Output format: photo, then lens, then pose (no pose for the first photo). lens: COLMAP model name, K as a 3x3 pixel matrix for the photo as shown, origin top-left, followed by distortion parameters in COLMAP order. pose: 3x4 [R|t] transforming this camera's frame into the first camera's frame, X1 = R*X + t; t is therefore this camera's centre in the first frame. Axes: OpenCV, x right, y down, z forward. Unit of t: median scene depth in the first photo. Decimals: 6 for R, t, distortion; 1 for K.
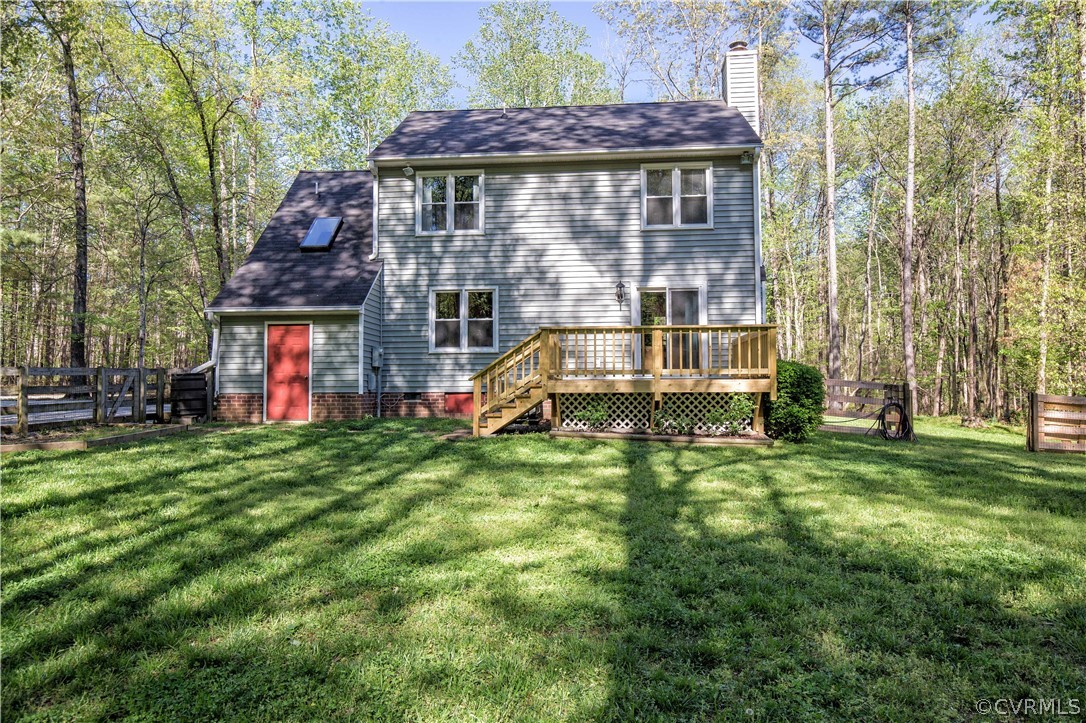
lens RADIAL K [[749.7, 0, 543.0], [0, 749.7, 363.4], [0, 0, 1]] dist [-0.003535, -0.000304]
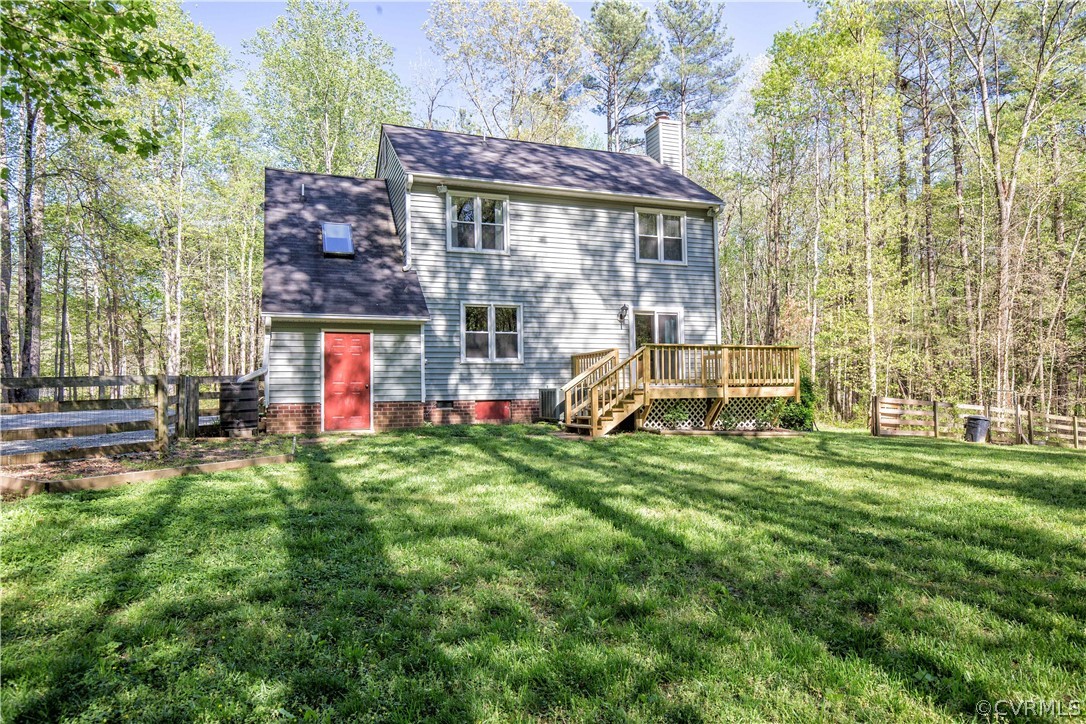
lens RADIAL K [[749.7, 0, 542.9], [0, 749.7, 361.7], [0, 0, 1]] dist [-0.003535, -0.000304]
pose [[0.891090, 0.014126, 0.453606, -0.539751], [-0.006449, 0.999809, -0.018466, 0.002919], [-0.453780, 0.013529, 0.891011, 0.007382]]
